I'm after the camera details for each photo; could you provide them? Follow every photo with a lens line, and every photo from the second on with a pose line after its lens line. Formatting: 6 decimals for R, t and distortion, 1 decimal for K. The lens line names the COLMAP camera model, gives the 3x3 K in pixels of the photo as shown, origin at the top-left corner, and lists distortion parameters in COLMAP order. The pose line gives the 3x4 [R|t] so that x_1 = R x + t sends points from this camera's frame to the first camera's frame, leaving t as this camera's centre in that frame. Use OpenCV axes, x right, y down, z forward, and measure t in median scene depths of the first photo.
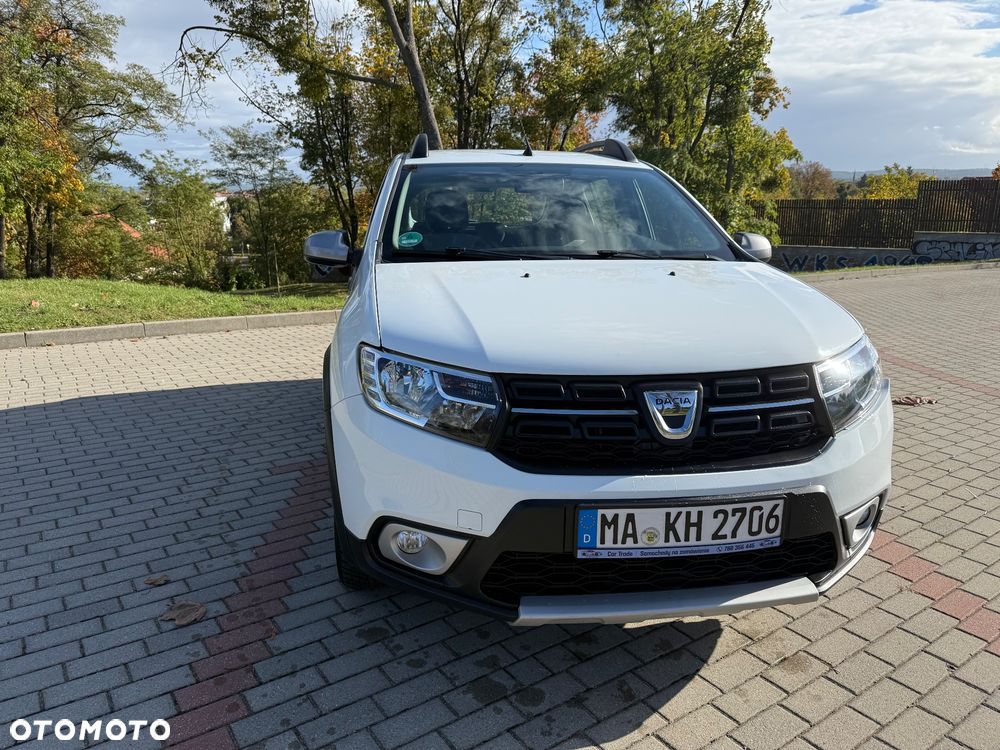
lens RADIAL K [[704.2, 0, 498.5], [0, 704.2, 376.0], [0, 0, 1]] dist [0.022282, -0.034755]
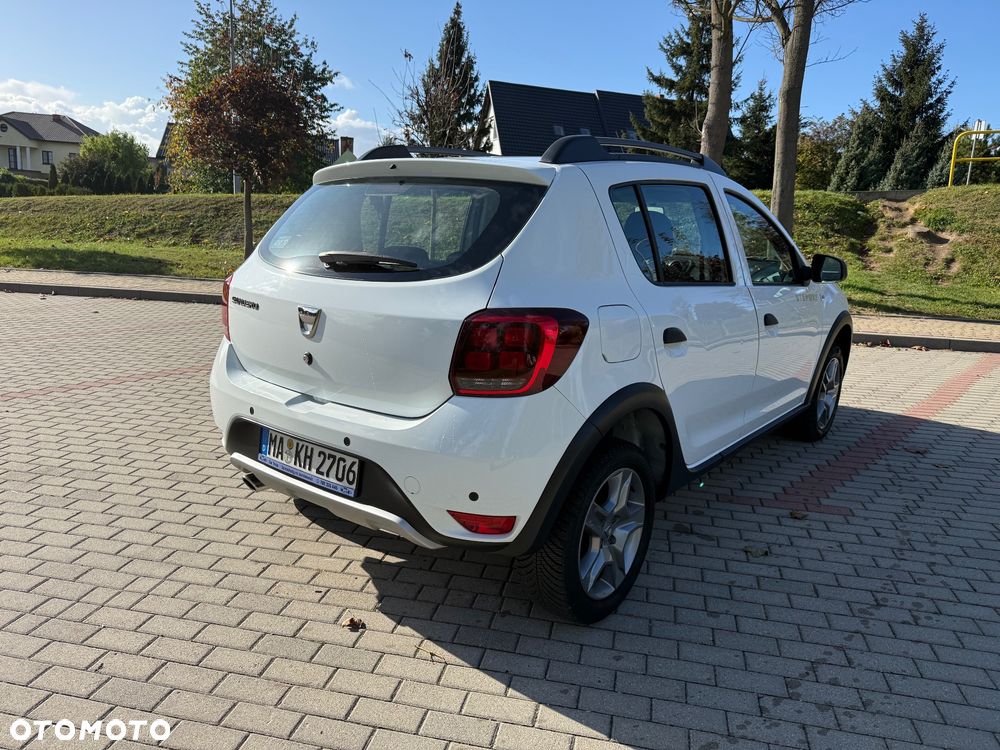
lens RADIAL K [[704.2, 0, 494.8], [0, 704.2, 378.7], [0, 0, 1]] dist [0.022282, -0.034755]
pose [[-0.668161, -0.198293, 0.717105, -0.726130], [0.132398, 0.916758, 0.376863, -0.514470], [-0.732141, 0.346749, -0.586289, 2.063738]]
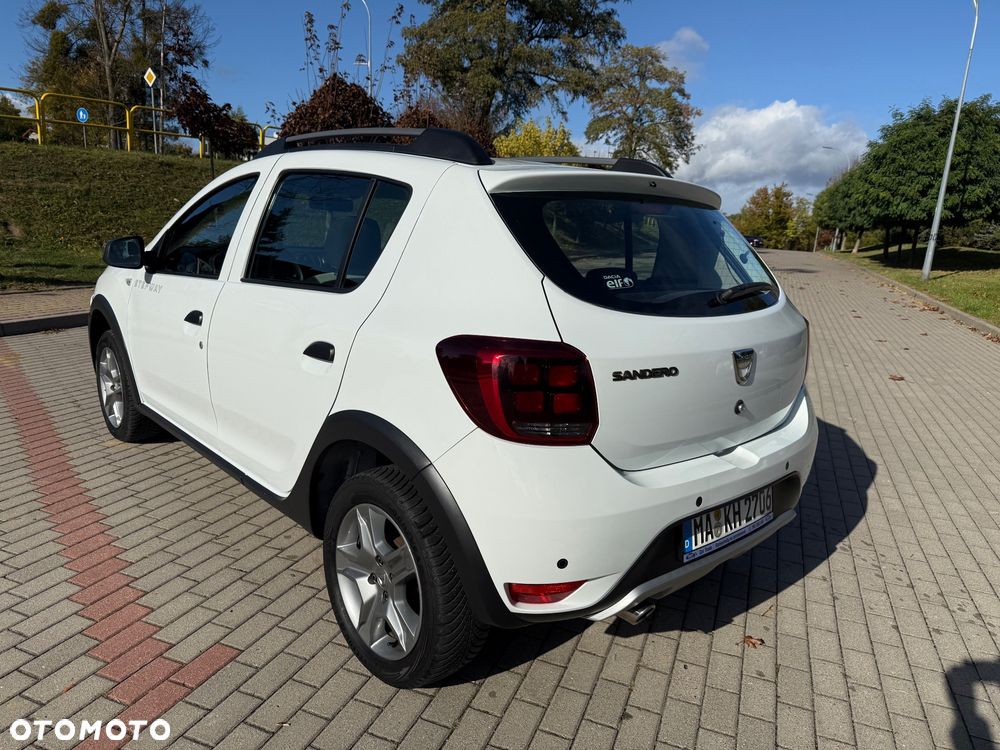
lens RADIAL K [[704.2, 0, 497.6], [0, 704.2, 382.8], [0, 0, 1]] dist [0.022282, -0.034755]
pose [[-0.832399, 0.067918, -0.549998, 0.485097], [-0.189912, 0.897405, 0.398243, -0.521184], [0.520619, 0.435949, -0.734101, 2.122144]]
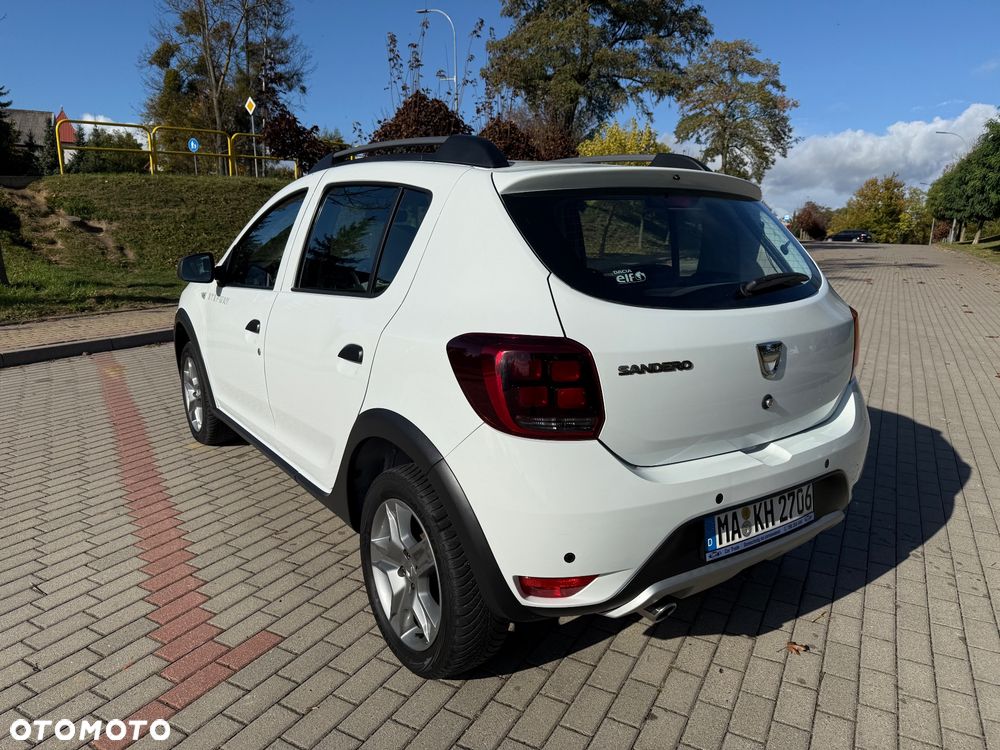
lens RADIAL K [[704.2, 0, 493.9], [0, 704.2, 382.8], [0, 0, 1]] dist [0.022282, -0.034755]
pose [[-0.898470, 0.074354, -0.432693, 0.432899], [-0.122524, 0.903933, 0.409747, -0.528167], [0.421592, 0.421161, -0.803047, 2.166622]]
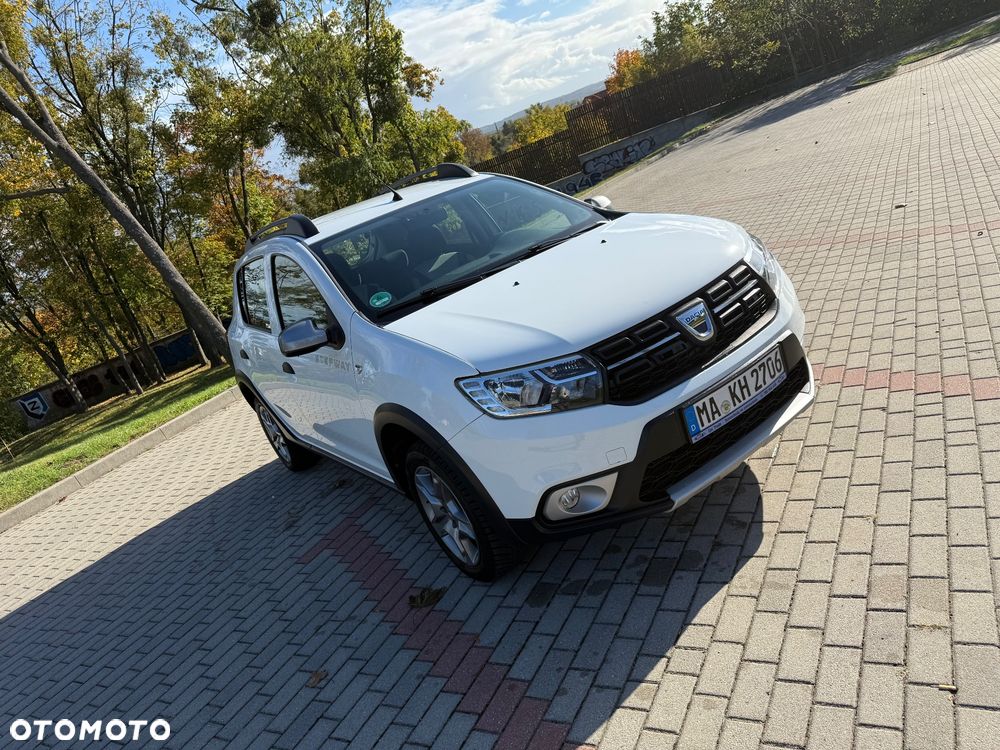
lens RADIAL K [[704.2, 0, 503.5], [0, 704.2, 374.0], [0, 0, 1]] dist [0.022282, -0.034755]
pose [[0.848696, -0.419021, 0.322701, -0.319635], [0.423221, 0.903988, 0.060751, -0.058991], [-0.317174, 0.085014, 0.944549, -0.113730]]
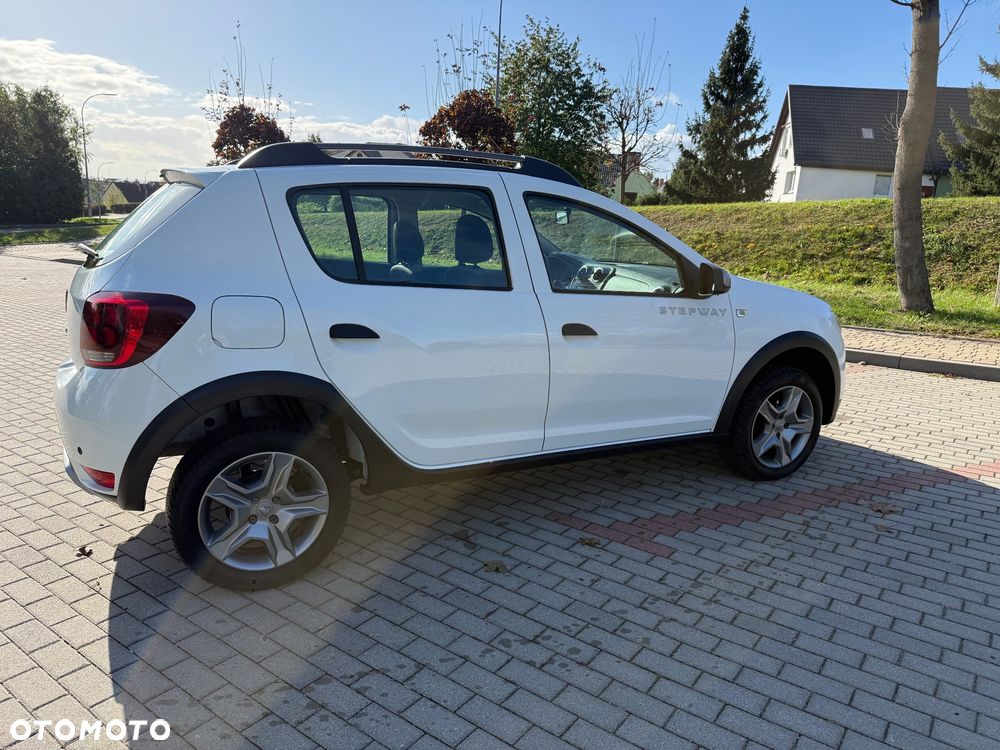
lens RADIAL K [[704.2, 0, 499.6], [0, 704.2, 376.7], [0, 0, 1]] dist [0.022282, -0.034755]
pose [[-0.314928, -0.223861, 0.922337, -1.100648], [0.186466, 0.938254, 0.291393, -0.389292], [-0.930618, 0.263752, -0.253740, 1.494280]]
